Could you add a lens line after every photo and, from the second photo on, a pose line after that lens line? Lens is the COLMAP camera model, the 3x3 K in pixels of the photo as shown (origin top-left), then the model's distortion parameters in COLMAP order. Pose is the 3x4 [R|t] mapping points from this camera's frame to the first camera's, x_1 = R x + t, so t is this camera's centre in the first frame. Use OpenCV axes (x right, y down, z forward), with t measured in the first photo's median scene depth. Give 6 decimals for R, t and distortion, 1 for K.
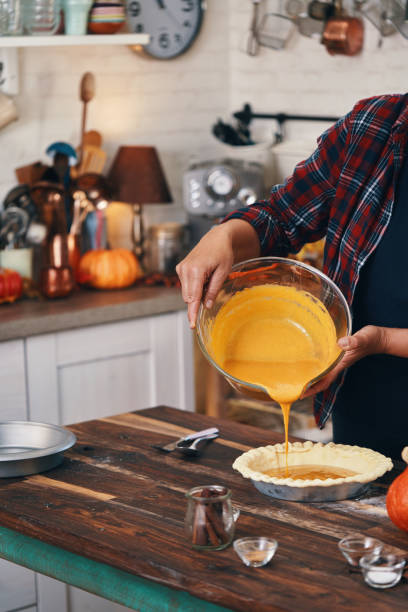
lens RADIAL K [[1661.2, 0, 204.0], [0, 1661.2, 306.0], [0, 0, 1]] dist [-0.180538, -0.669977]
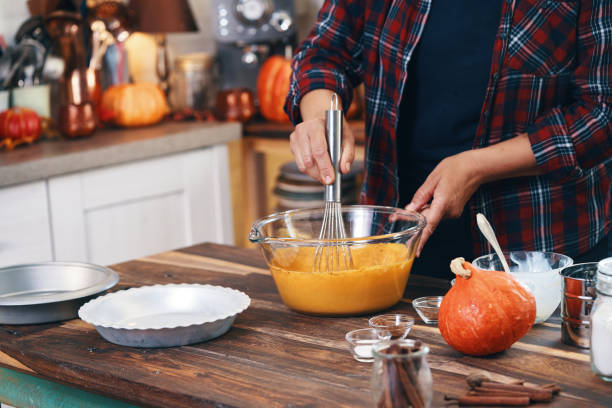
lens RADIAL K [[1661.2, 0, 306.0], [0, 1661.2, 204.0], [0, 0, 1]] dist [-0.180538, -0.669977]
pose [[0.997266, -0.042433, 0.060492, -0.021171], [0.041635, 0.999029, 0.014391, 0.024388], [-0.061044, -0.011833, 0.998065, 0.085143]]
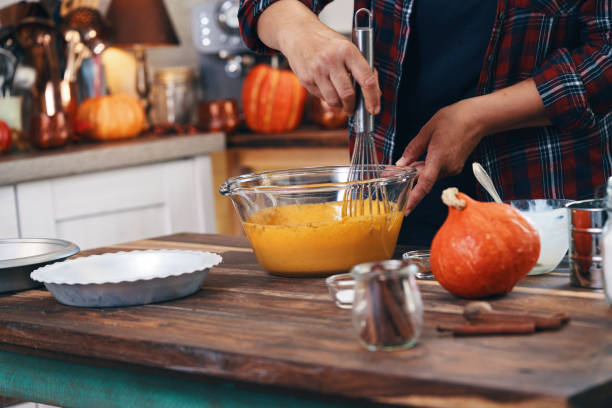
lens RADIAL K [[1661.2, 0, 306.0], [0, 1661.2, 204.0], [0, 0, 1]] dist [-0.180538, -0.669977]
pose [[0.996618, -0.057904, 0.058299, -0.009487], [0.061387, 0.996319, -0.059840, 0.084151], [-0.054620, 0.063216, 0.996504, 0.146841]]
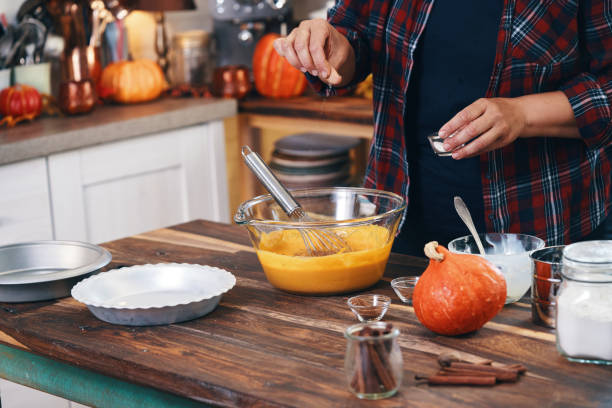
lens RADIAL K [[1661.2, 0, 306.0], [0, 1661.2, 204.0], [0, 0, 1]] dist [-0.180538, -0.669977]
pose [[0.997768, -0.043069, 0.051023, -0.010571], [0.041060, 0.998364, 0.039789, 0.014353], [-0.052653, -0.037605, 0.997905, 0.059192]]
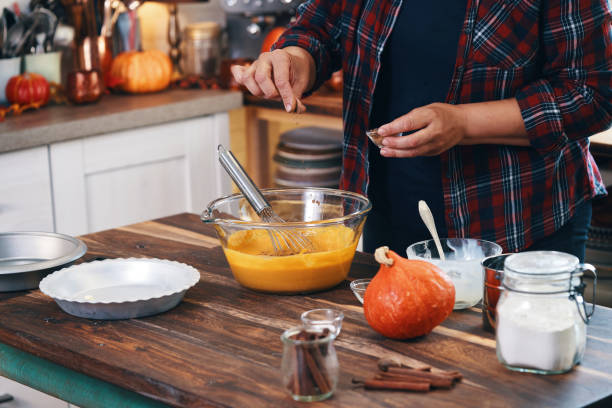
lens RADIAL K [[1661.2, 0, 306.0], [0, 1661.2, 204.0], [0, 0, 1]] dist [-0.180538, -0.669977]
pose [[0.999831, -0.017534, 0.005547, 0.032232], [0.017224, 0.998508, 0.051828, 0.006134], [-0.006448, -0.051723, 0.998641, 0.046526]]
